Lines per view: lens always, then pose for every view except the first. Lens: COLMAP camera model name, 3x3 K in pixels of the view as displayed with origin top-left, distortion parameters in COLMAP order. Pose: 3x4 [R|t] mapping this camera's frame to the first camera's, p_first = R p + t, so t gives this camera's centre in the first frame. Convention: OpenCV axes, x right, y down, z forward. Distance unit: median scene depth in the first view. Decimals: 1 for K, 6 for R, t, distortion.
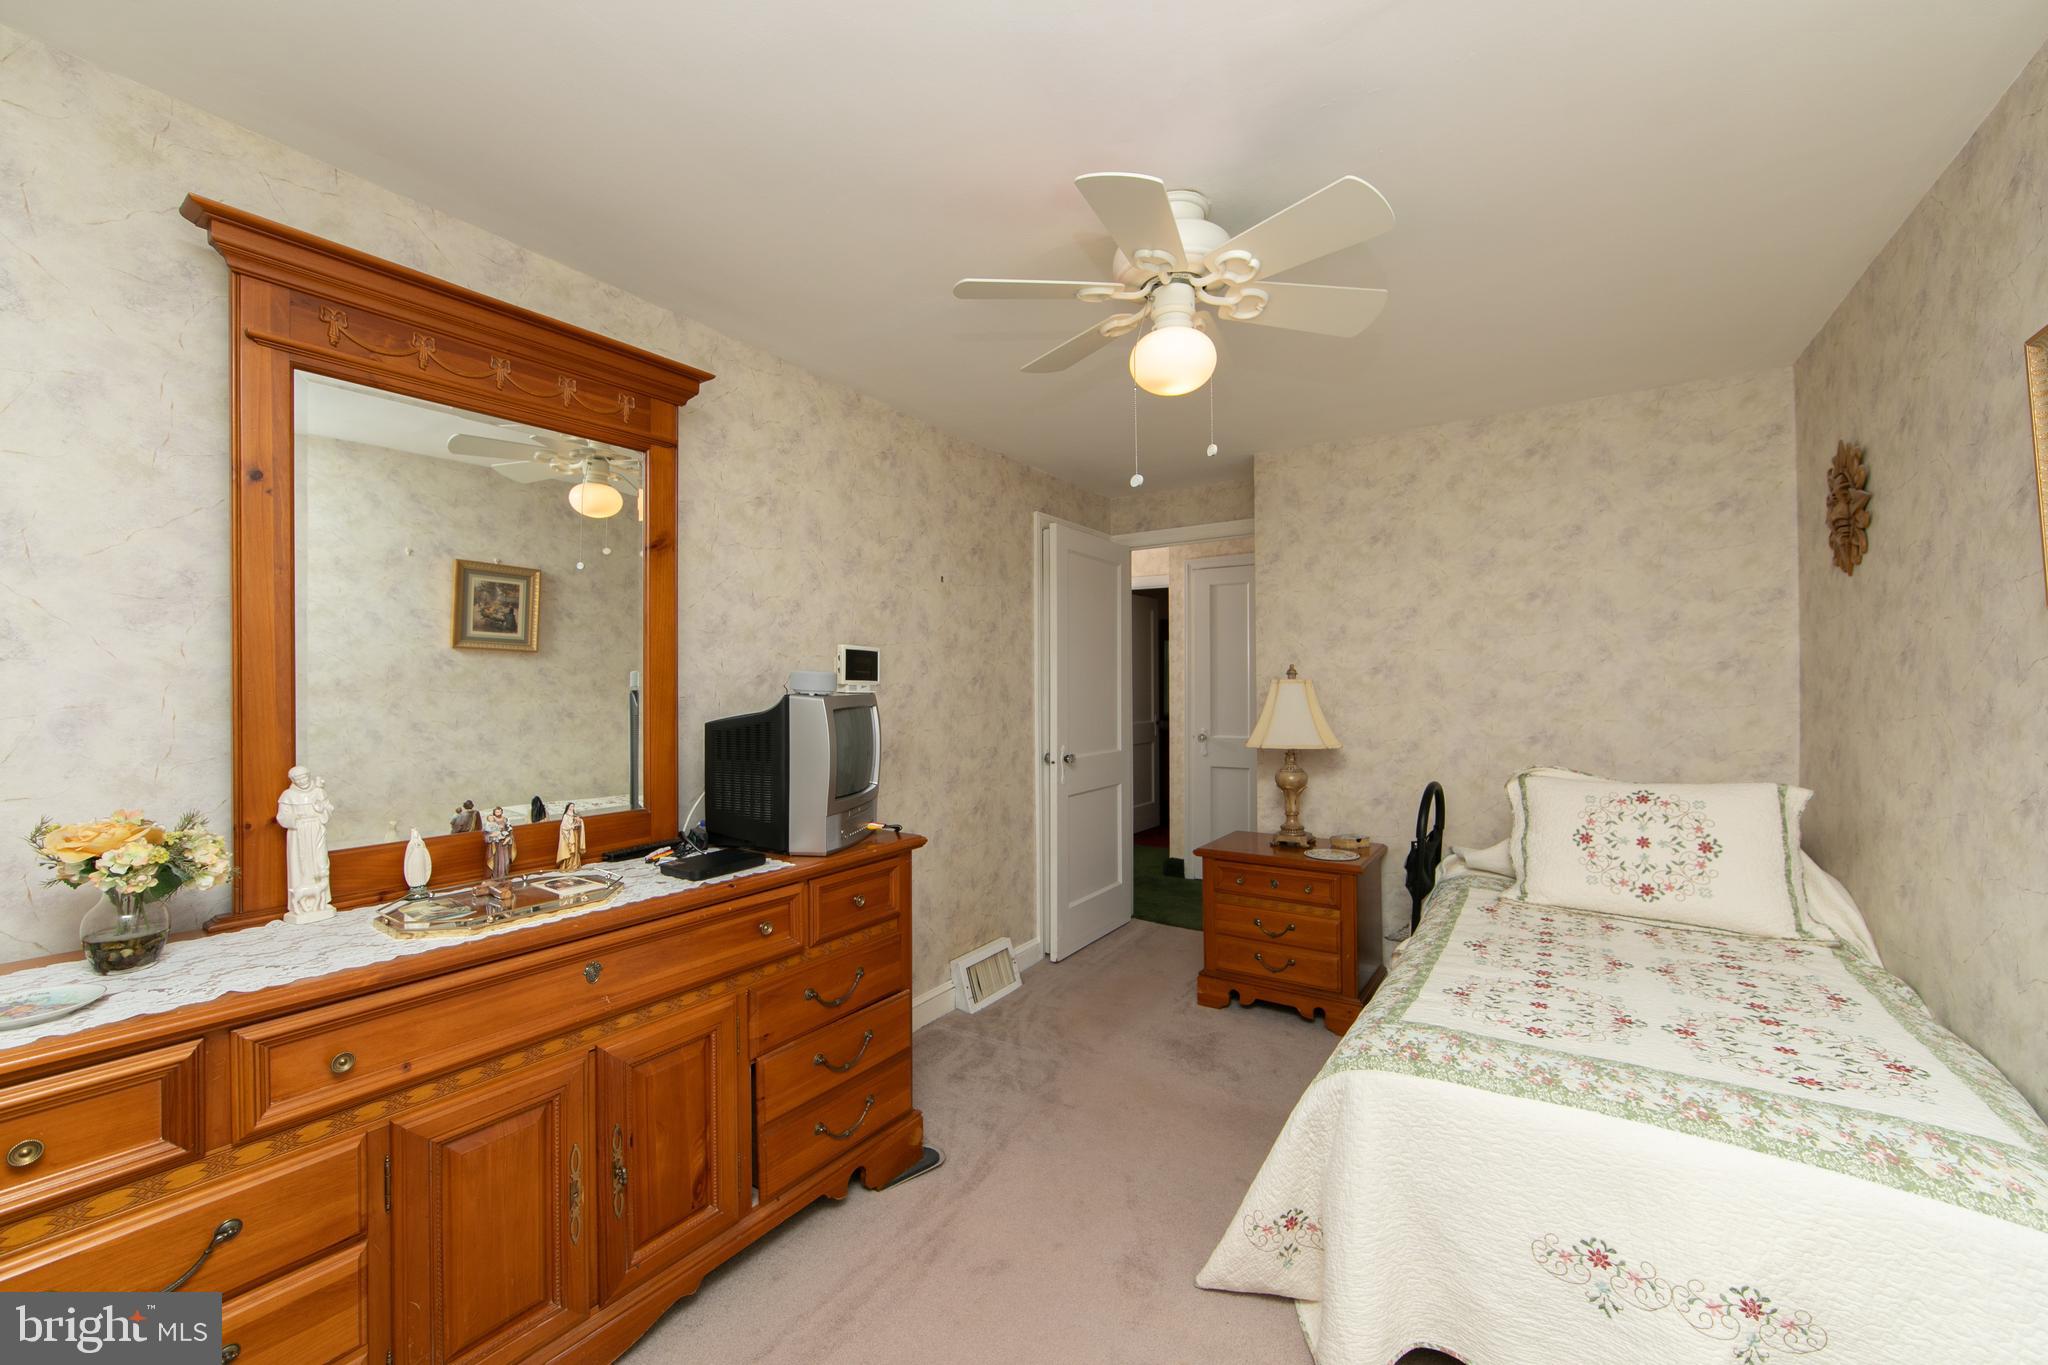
lens RADIAL K [[807.6, 0, 1031.3], [0, 807.6, 683.0], [0, 0, 1]] dist [-0.008426, 0.000425]
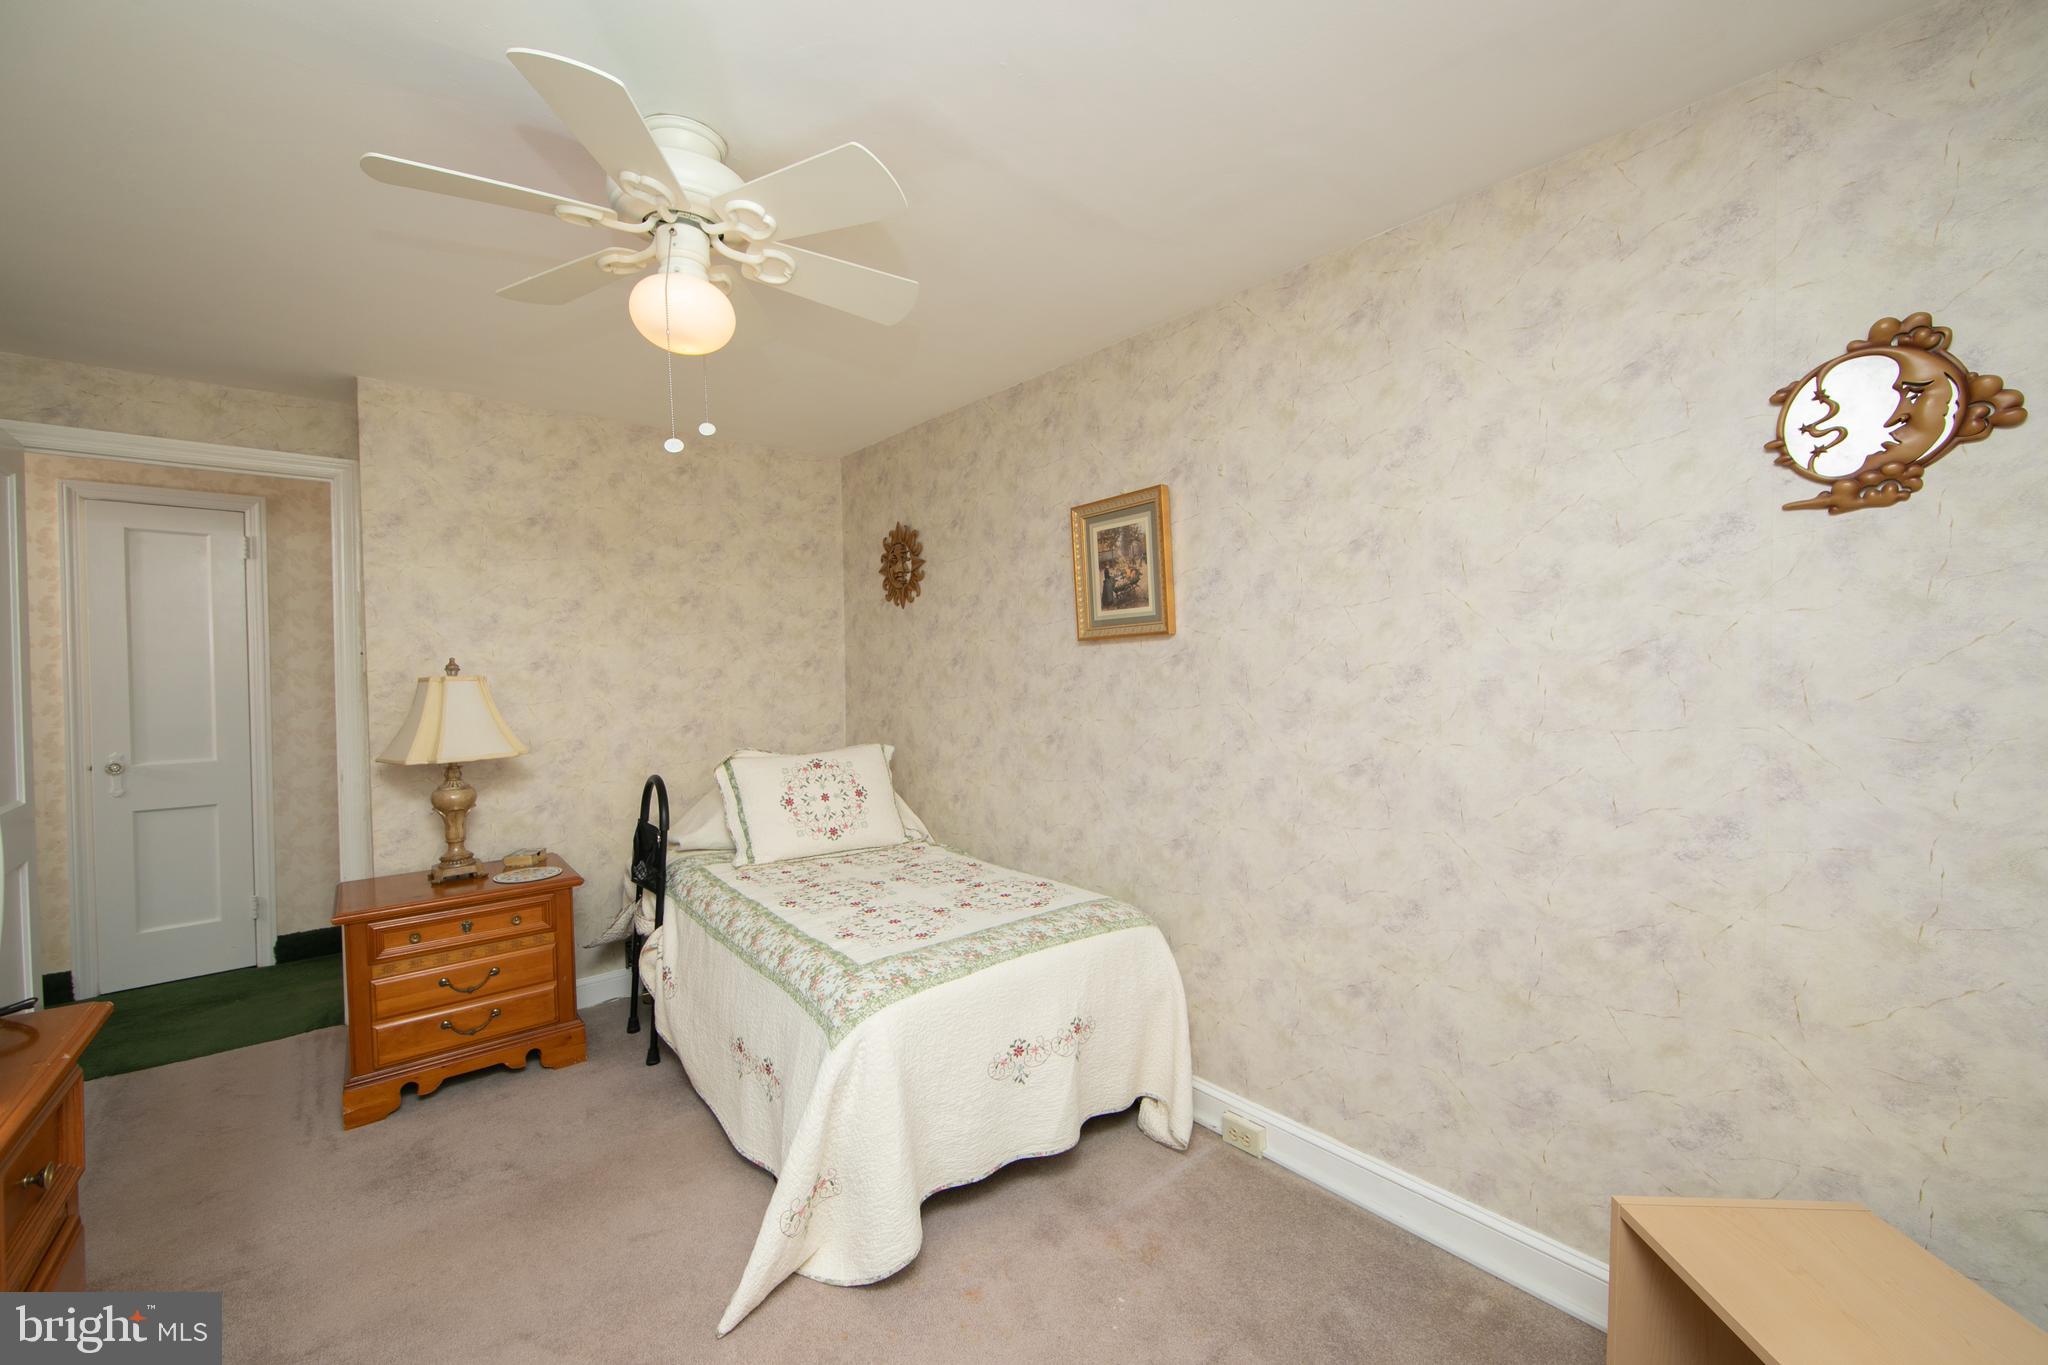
lens RADIAL K [[807.6, 0, 1031.3], [0, 807.6, 683.0], [0, 0, 1]] dist [-0.008426, 0.000425]
pose [[0.272867, -0.016436, 0.961911, -0.447919], [0.006191, 0.999863, 0.015329, -0.009835], [-0.962032, 0.001772, 0.272932, 0.319662]]
